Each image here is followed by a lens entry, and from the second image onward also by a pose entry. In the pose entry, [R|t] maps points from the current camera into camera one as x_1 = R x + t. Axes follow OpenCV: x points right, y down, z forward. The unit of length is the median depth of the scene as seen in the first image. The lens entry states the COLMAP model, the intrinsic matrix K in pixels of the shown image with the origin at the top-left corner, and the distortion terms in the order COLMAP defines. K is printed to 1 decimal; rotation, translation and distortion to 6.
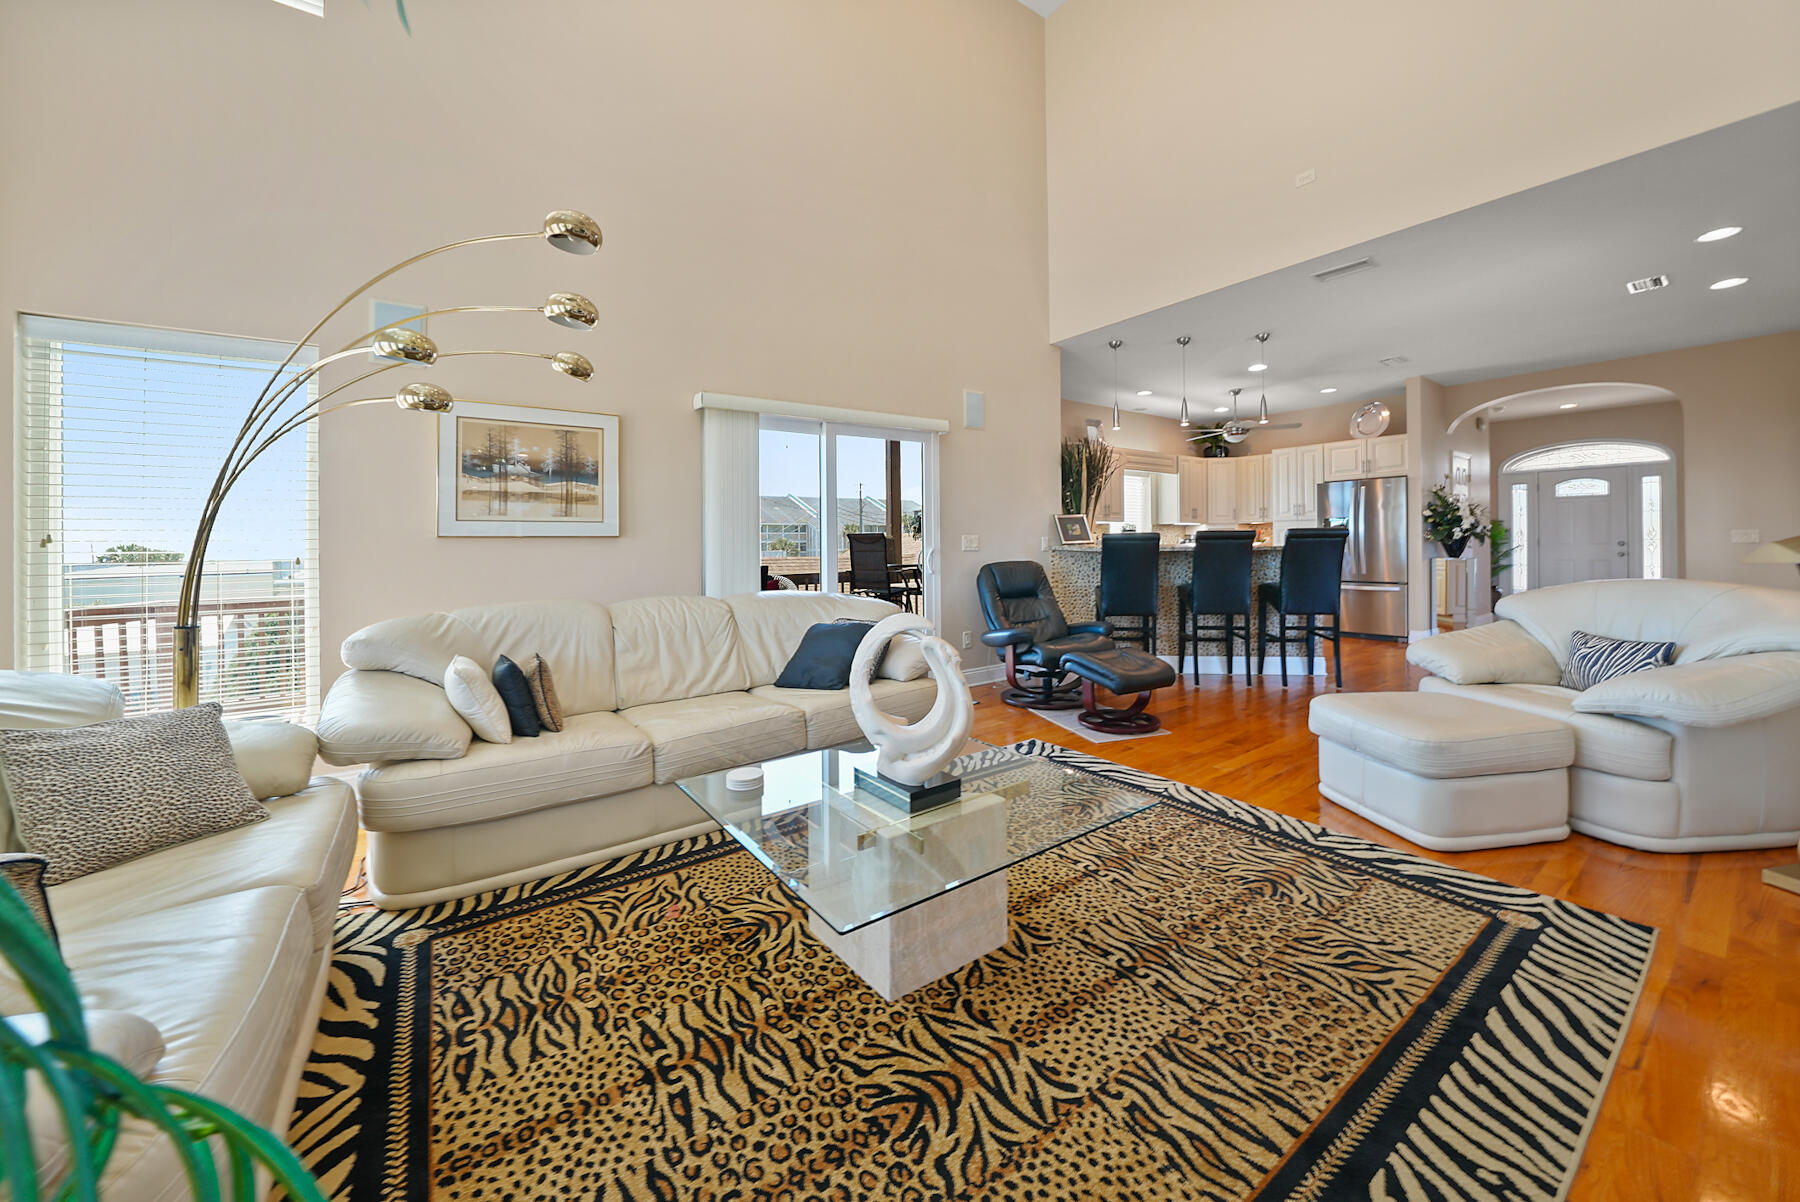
lens RADIAL K [[642.5, 0, 927.7], [0, 642.5, 542.9], [0, 0, 1]] dist [-0.018432, 0.000035]
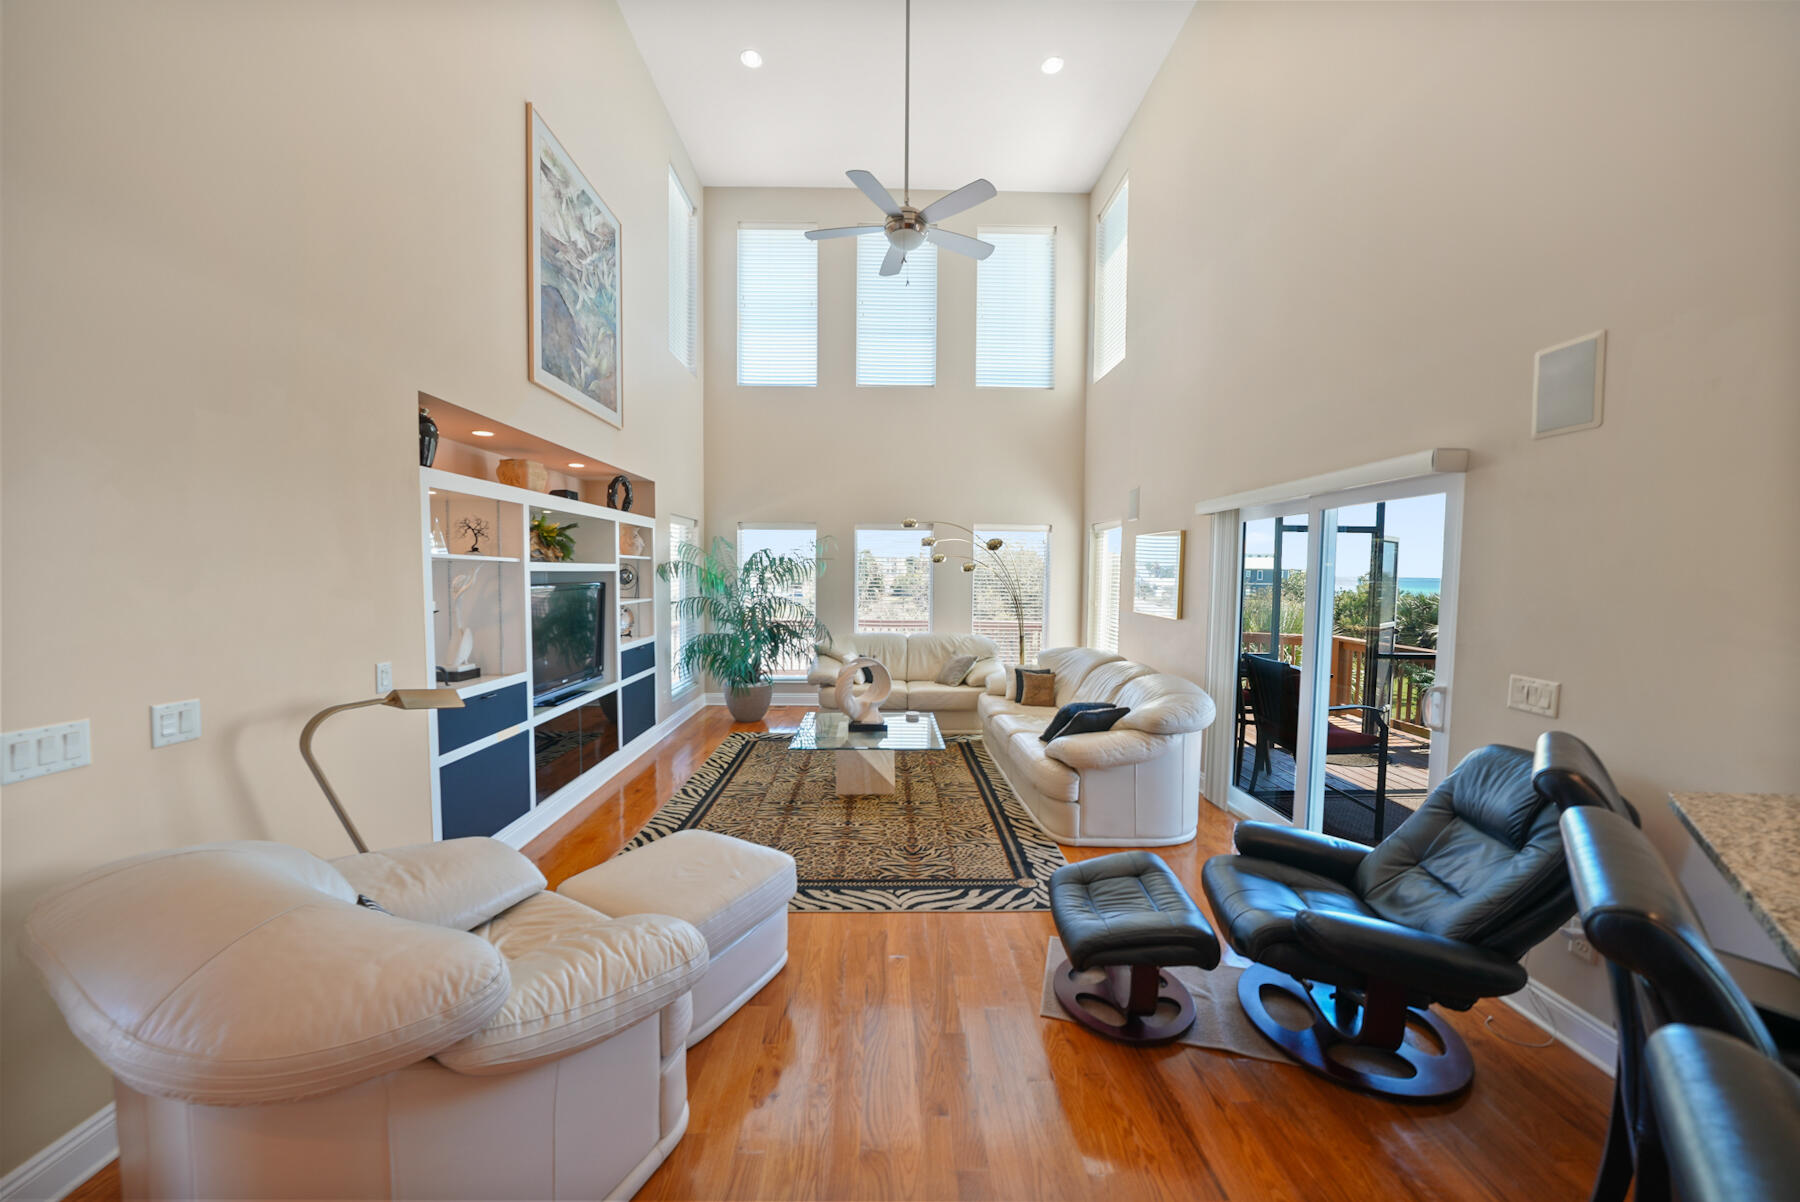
lens RADIAL K [[628.8, 0, 900.0], [0, 628.8, 601.0], [0, 0, 1]] dist [-0.025412, -0.000246]
pose [[-0.566787, 0.049151, -0.822397, 0.456120], [-0.000237, 0.998209, 0.059822, -0.061289], [0.823865, 0.034102, -0.565760, 0.599884]]
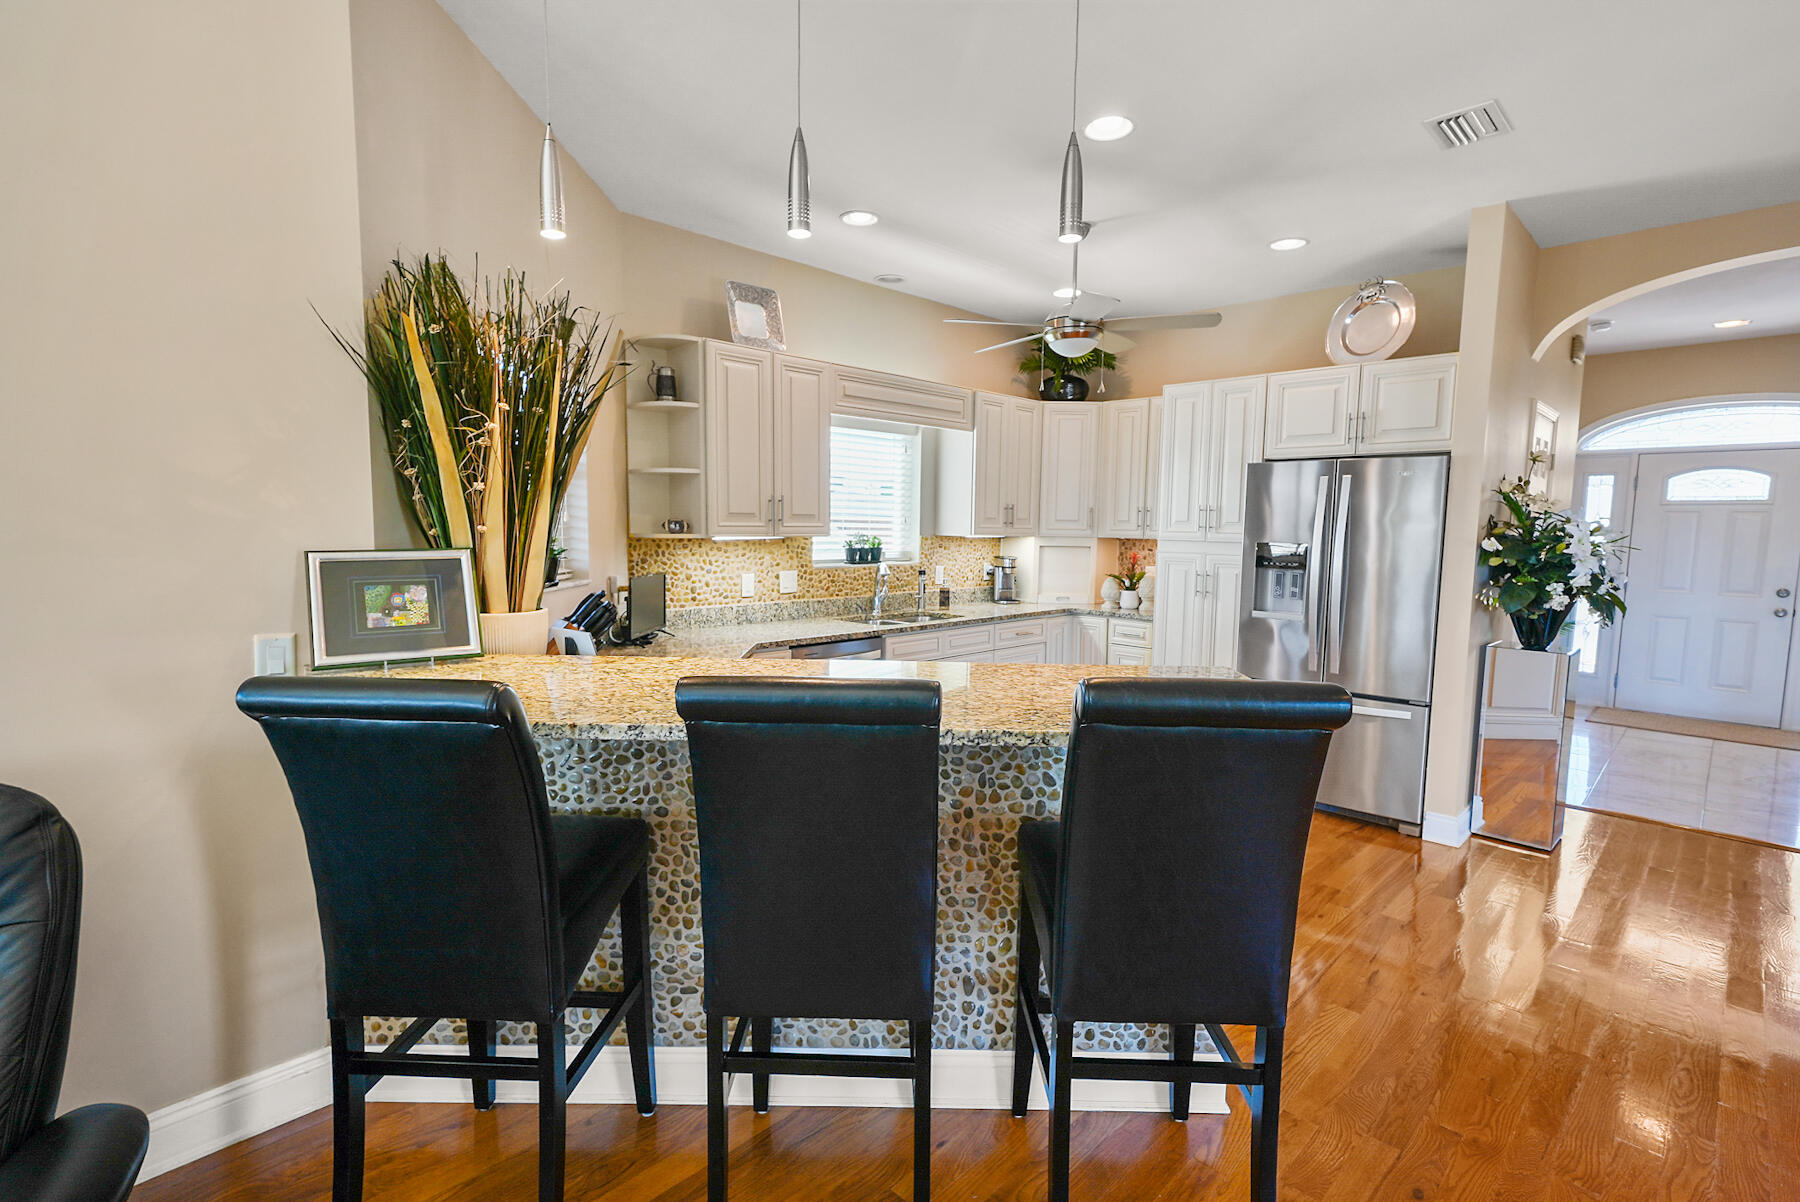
lens RADIAL K [[840.6, 0, 900.0], [0, 840.6, 601.0], [0, 0, 1]] dist [0.016965, 0.000256]
pose [[0.987729, 0.012287, 0.155691, 0.288457], [-0.027323, 0.995121, 0.094807, -0.048083], [-0.153766, -0.097897, 0.983246, 0.463724]]
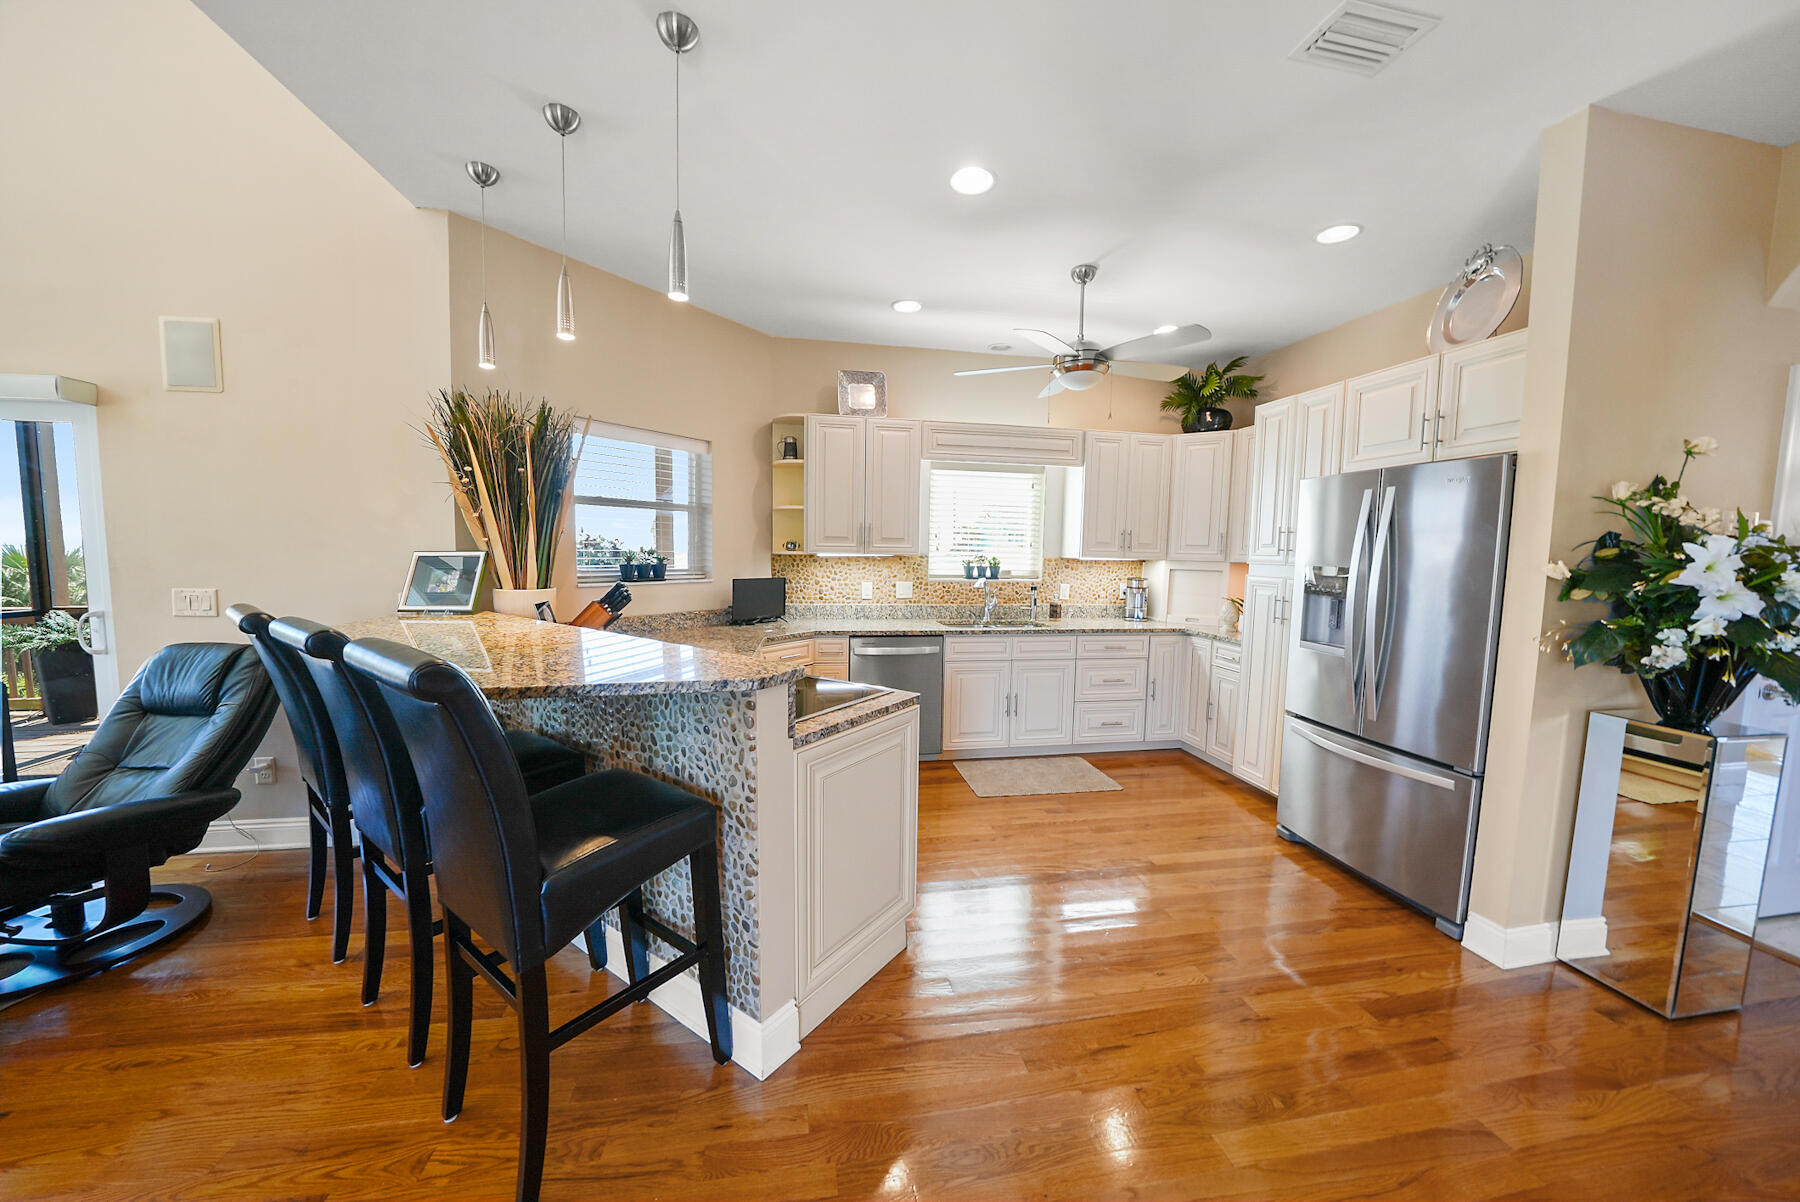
lens RADIAL K [[624.9, 0, 900.0], [0, 624.9, 601.0], [0, 0, 1]] dist [-0.016872, -0.000059]
pose [[0.900937, 0.065977, -0.428905, 0.572668], [-0.029074, 0.995331, 0.092038, -0.046084], [0.432975, -0.070451, 0.898649, 0.543852]]
